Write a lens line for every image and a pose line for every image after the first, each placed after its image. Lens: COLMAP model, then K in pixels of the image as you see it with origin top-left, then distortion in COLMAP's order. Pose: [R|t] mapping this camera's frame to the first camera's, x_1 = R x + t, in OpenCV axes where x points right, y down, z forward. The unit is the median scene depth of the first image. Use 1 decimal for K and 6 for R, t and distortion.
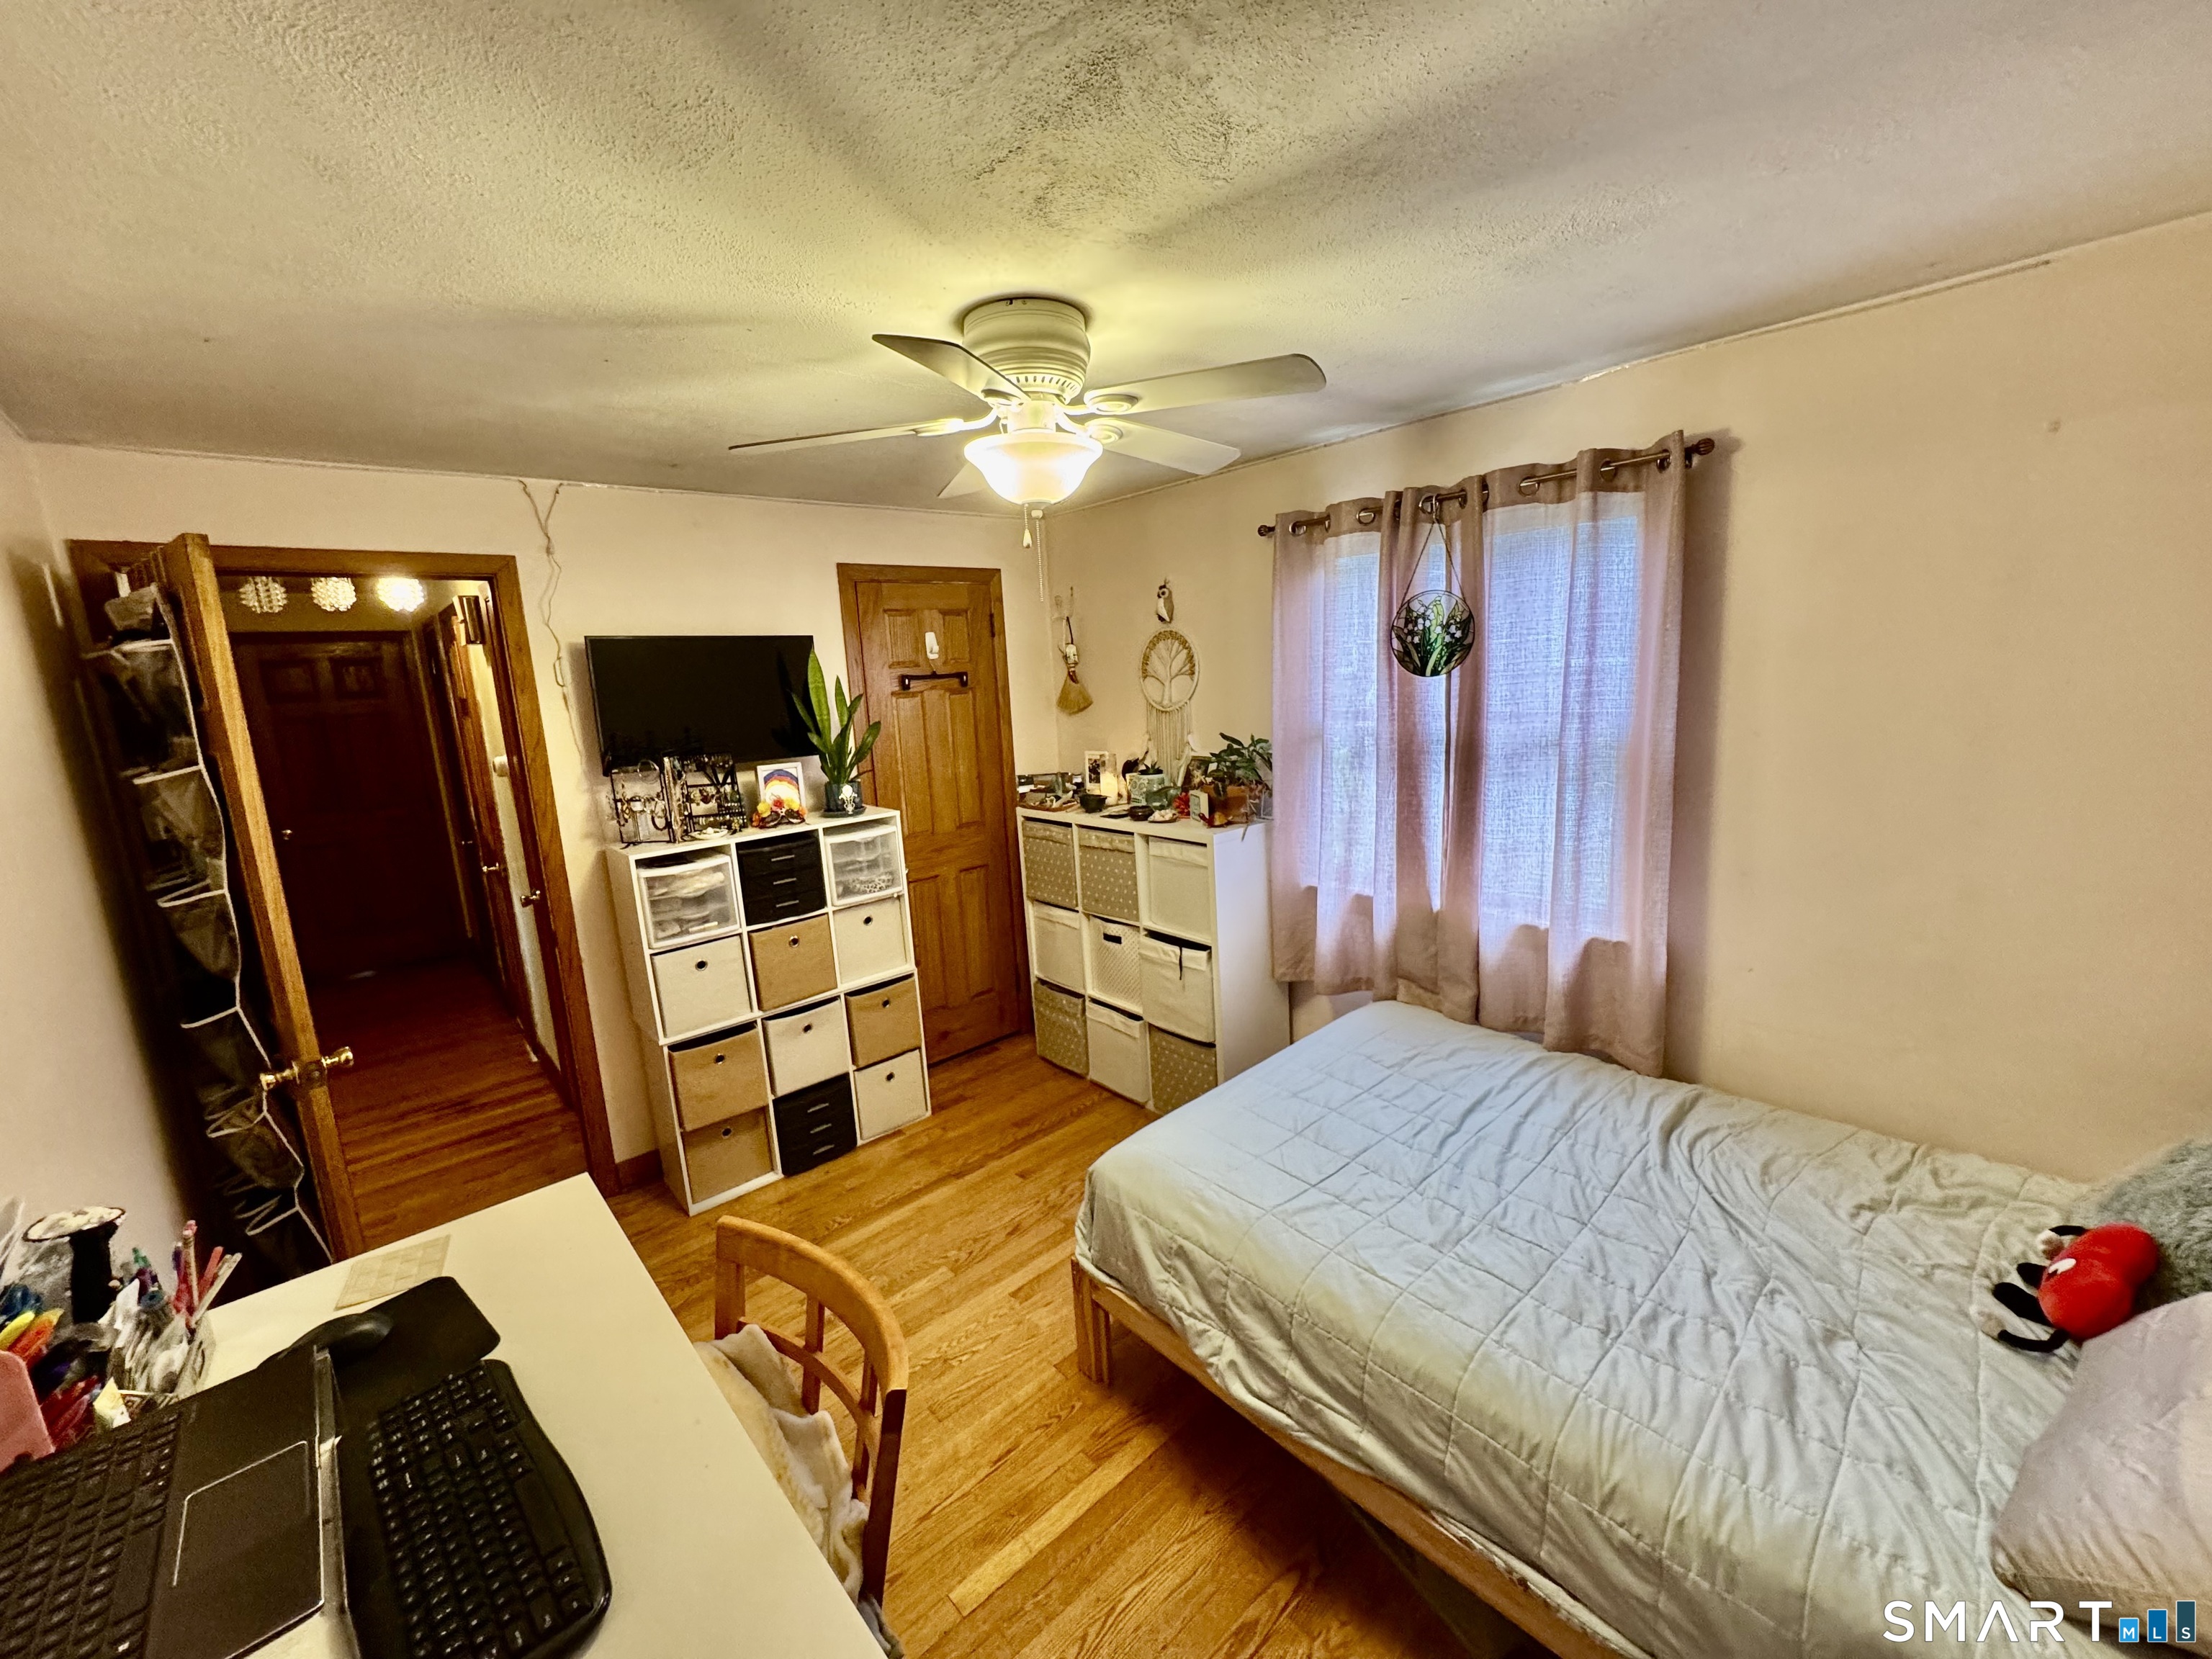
lens RADIAL K [[880.5, 0, 1106.0], [0, 880.5, 836.6], [0, 0, 1]] dist [-0.001144, 0.000052]
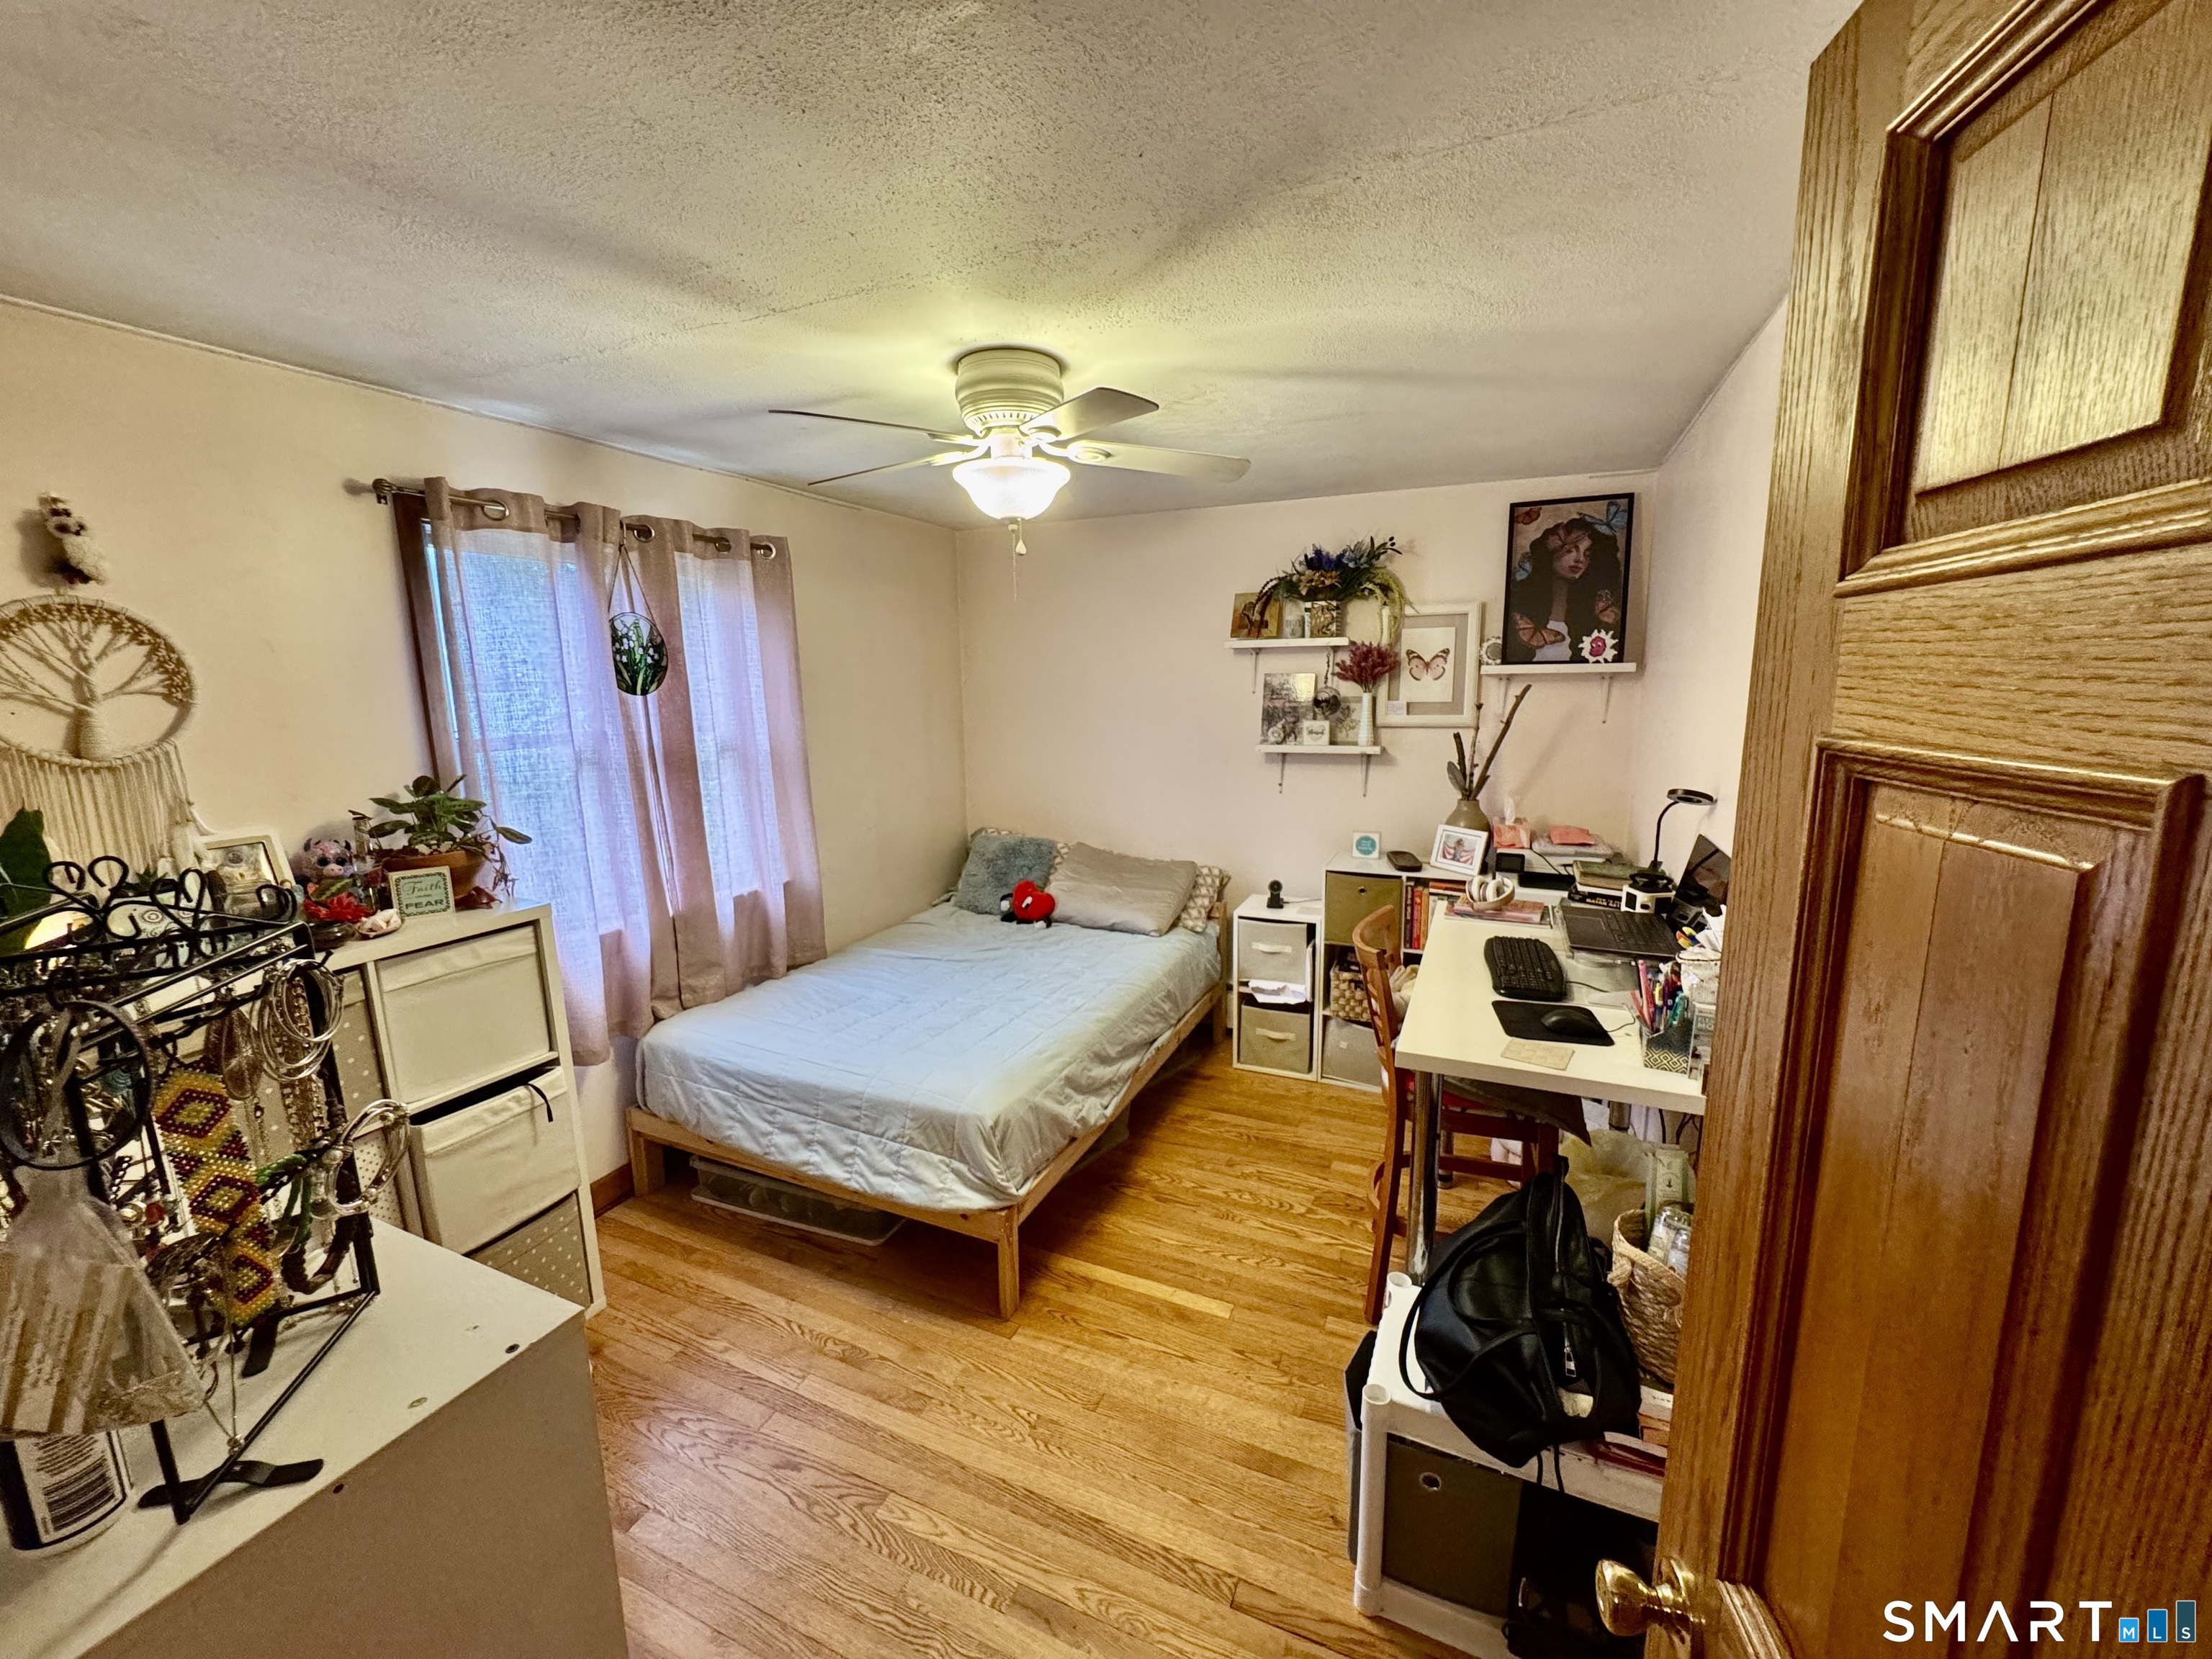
lens RADIAL K [[880.5, 0, 1104.5], [0, 880.5, 826.0], [0, 0, 1]] dist [-0.001144, 0.000052]
pose [[-0.397688, -0.104339, 0.911569, -0.813394], [0.198863, 0.960095, 0.196651, -0.129839], [-0.895711, 0.259483, -0.361069, 0.929412]]
